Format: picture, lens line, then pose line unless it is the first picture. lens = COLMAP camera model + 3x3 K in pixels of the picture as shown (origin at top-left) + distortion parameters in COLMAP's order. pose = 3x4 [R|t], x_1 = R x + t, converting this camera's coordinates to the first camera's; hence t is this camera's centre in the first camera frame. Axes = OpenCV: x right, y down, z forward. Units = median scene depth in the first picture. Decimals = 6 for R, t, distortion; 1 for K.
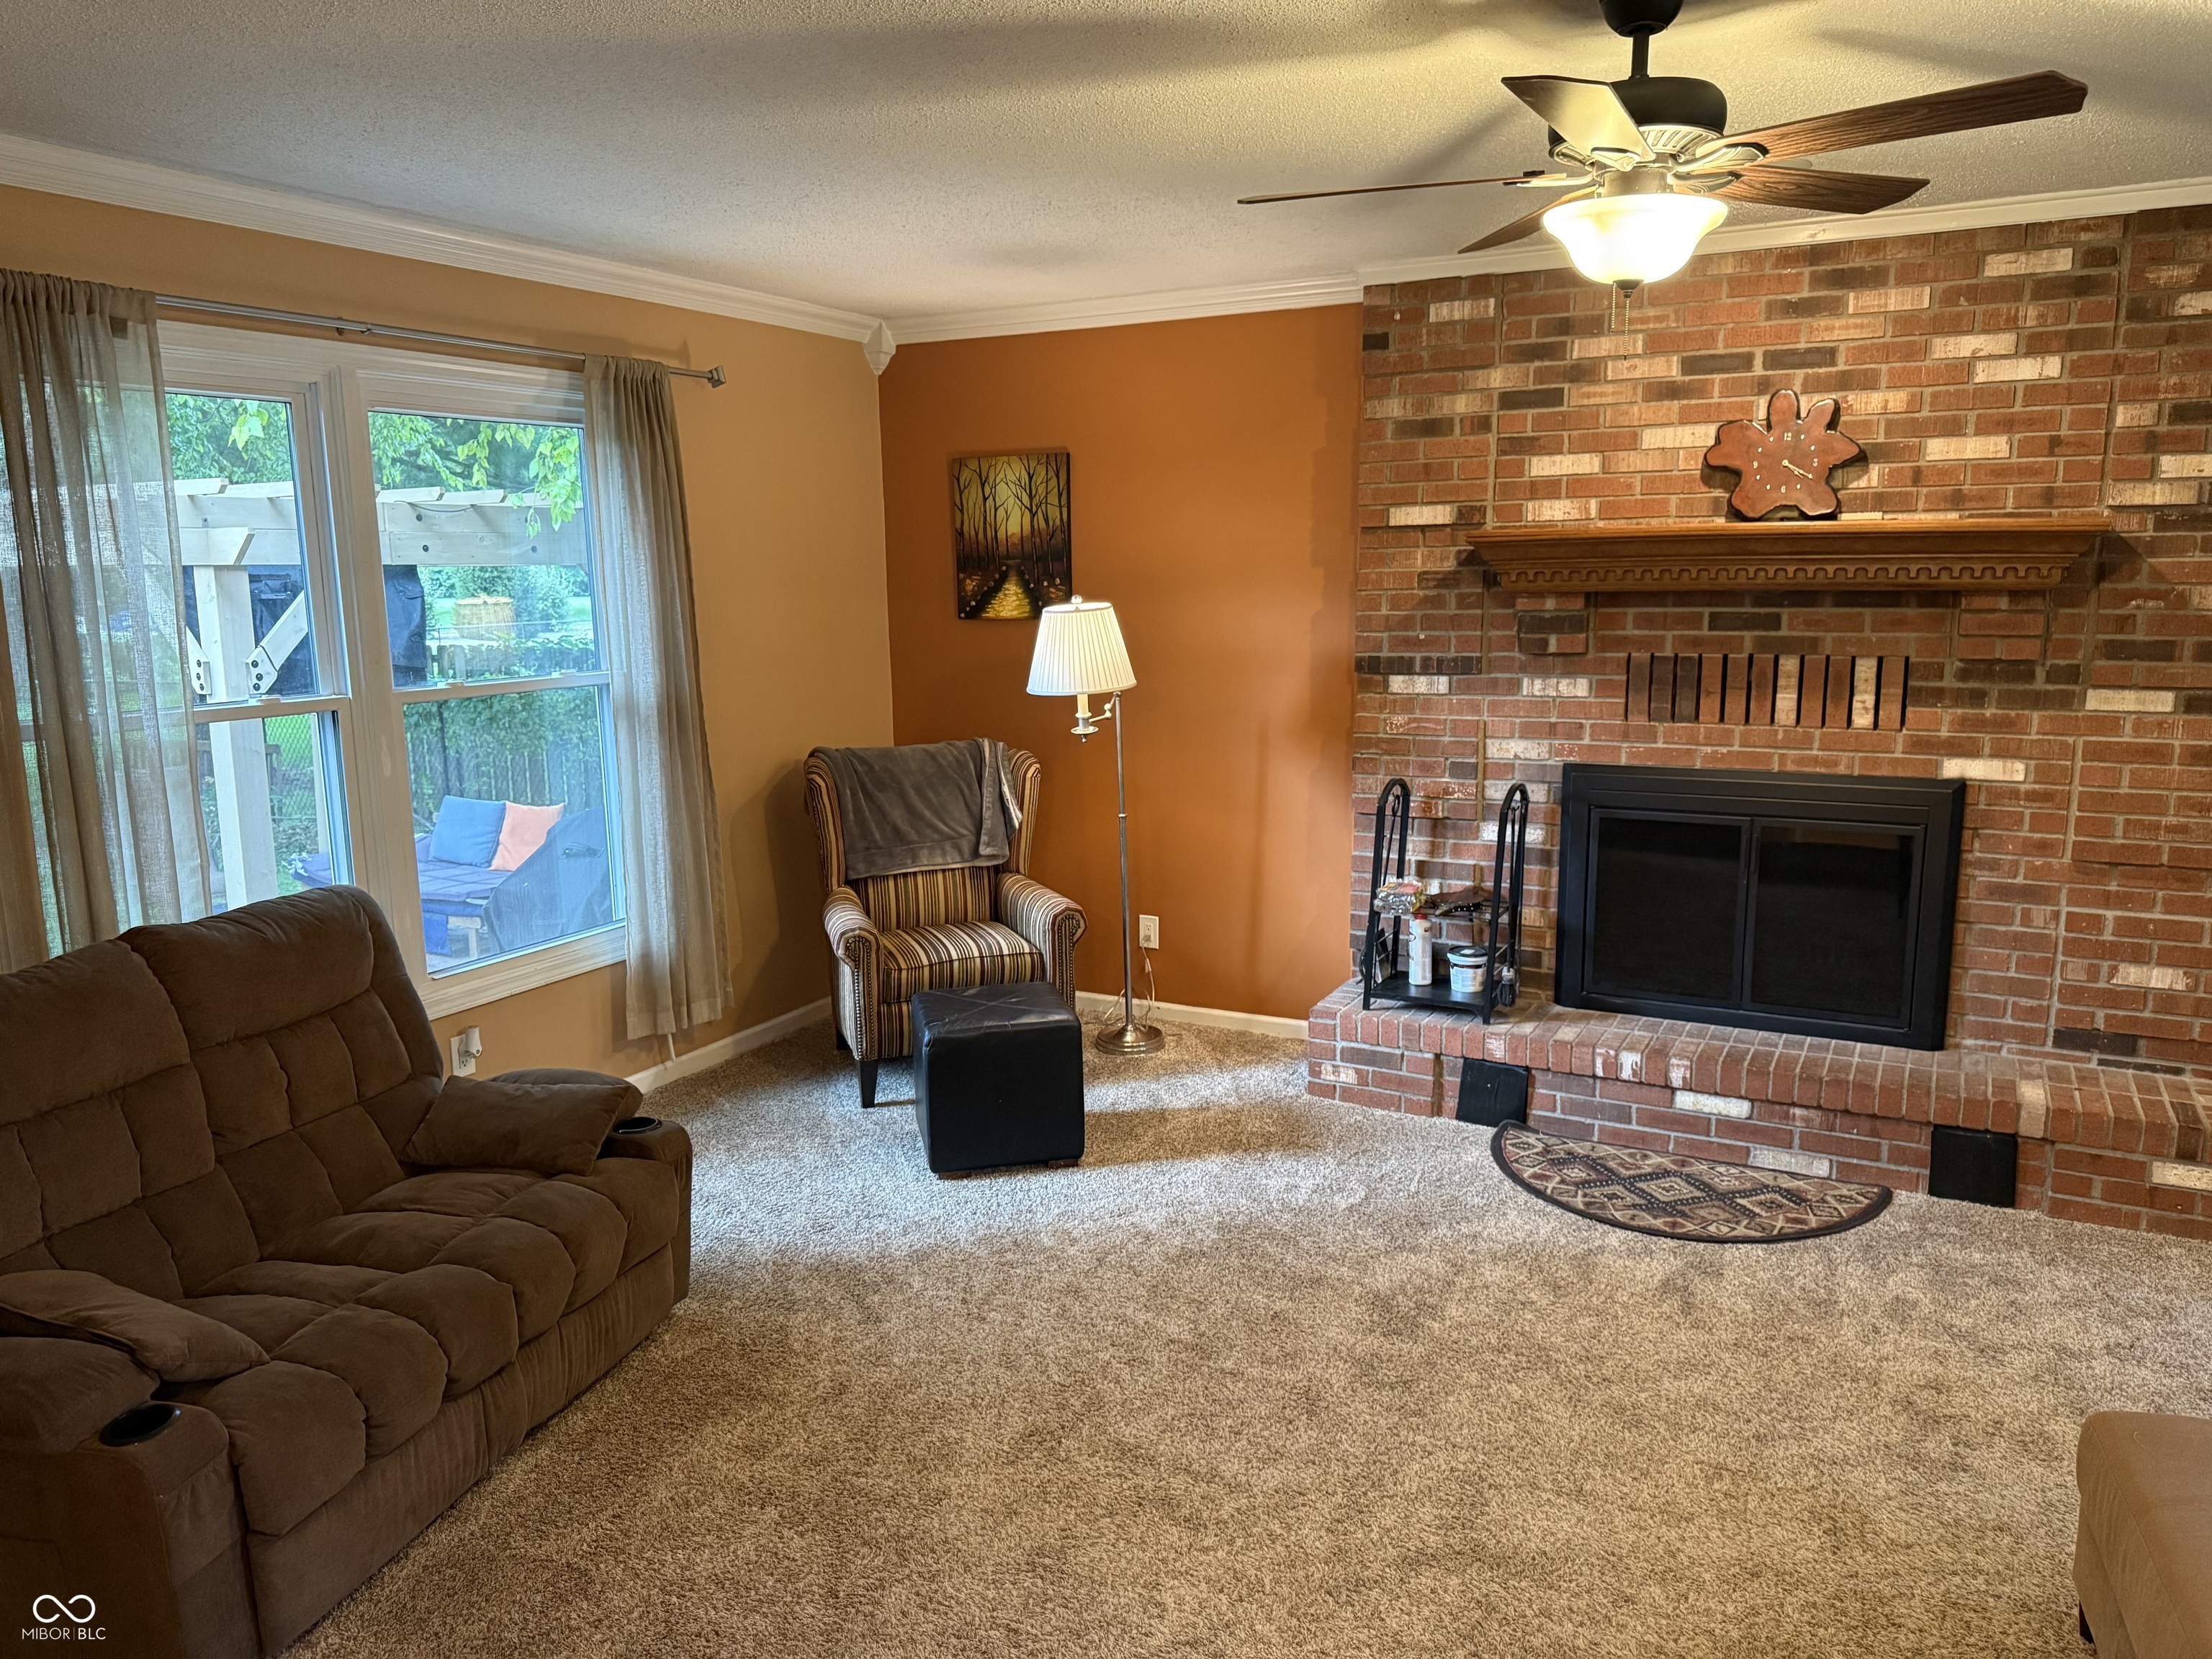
lens RADIAL K [[1545.5, 0, 1083.8], [0, 1545.5, 868.4], [0, 0, 1]] dist [0.045883, -0.057876]
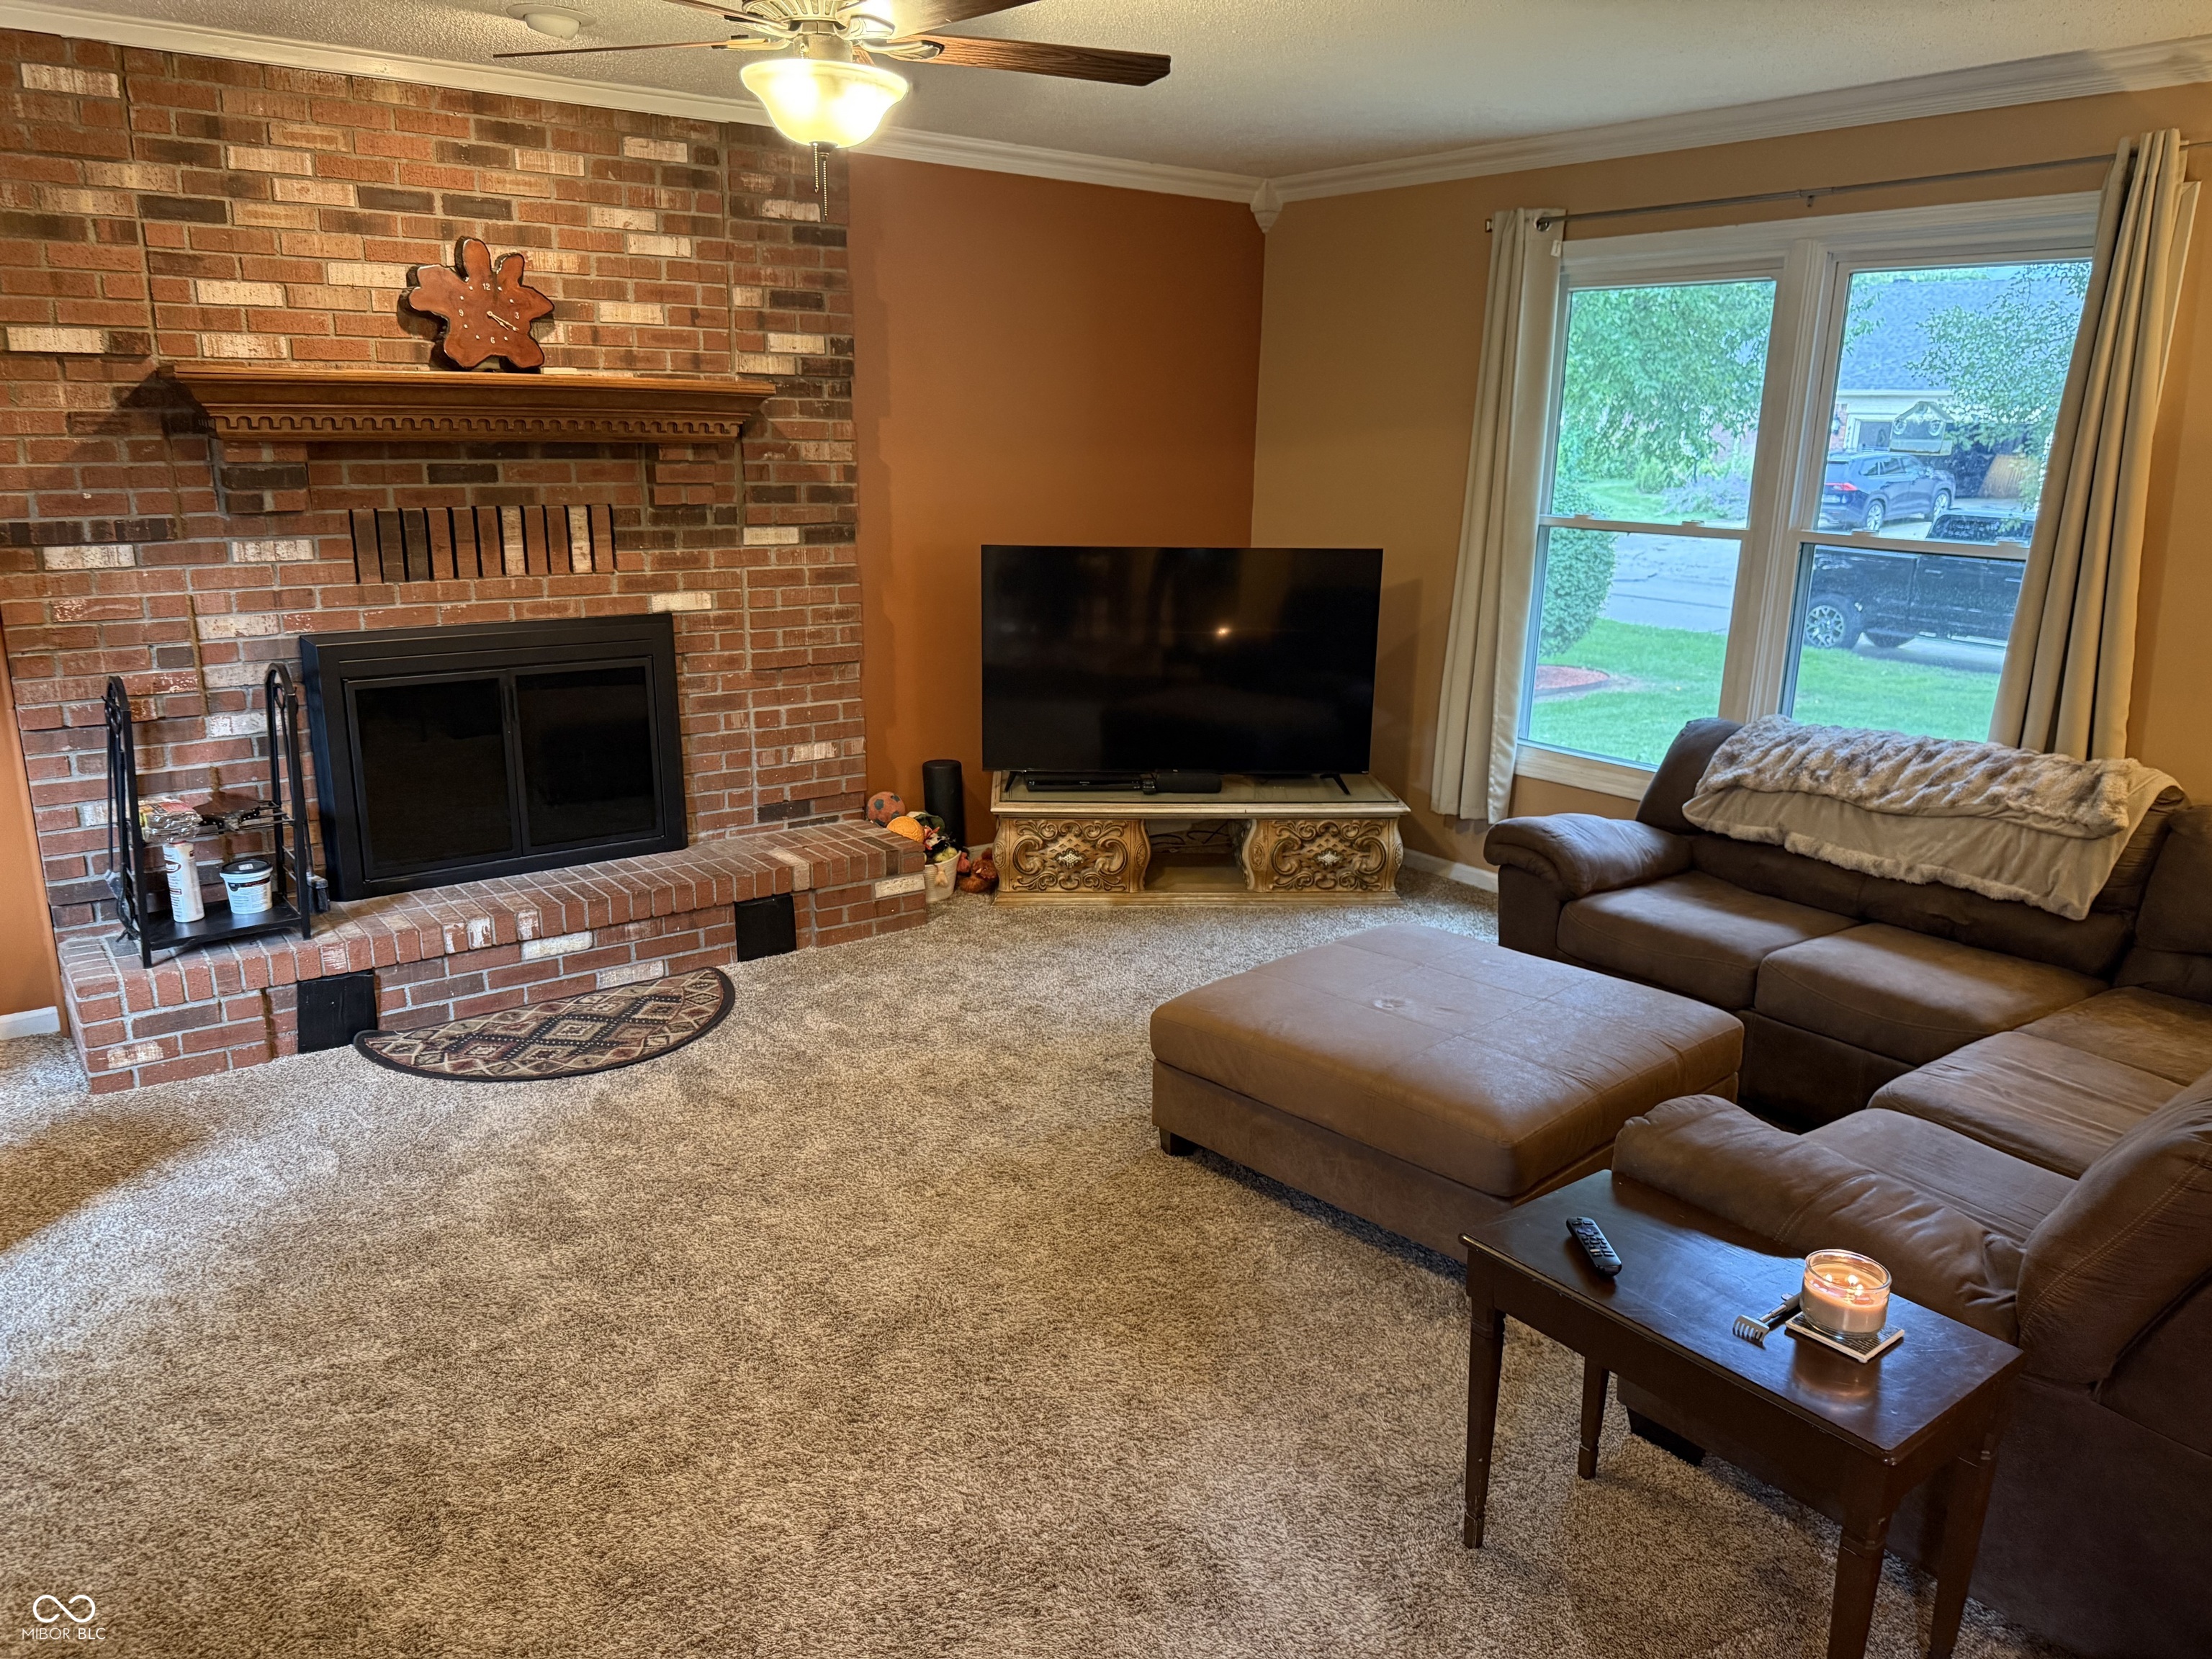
lens RADIAL K [[1545.5, 0, 1099.3], [0, 1545.5, 863.5], [0, 0, 1]] dist [0.045883, -0.057876]
pose [[0.414844, -0.231864, 0.879854, -0.346800], [0.158687, 0.970604, 0.180959, -0.032294], [-0.895948, 0.064551, 0.439443, 0.215325]]
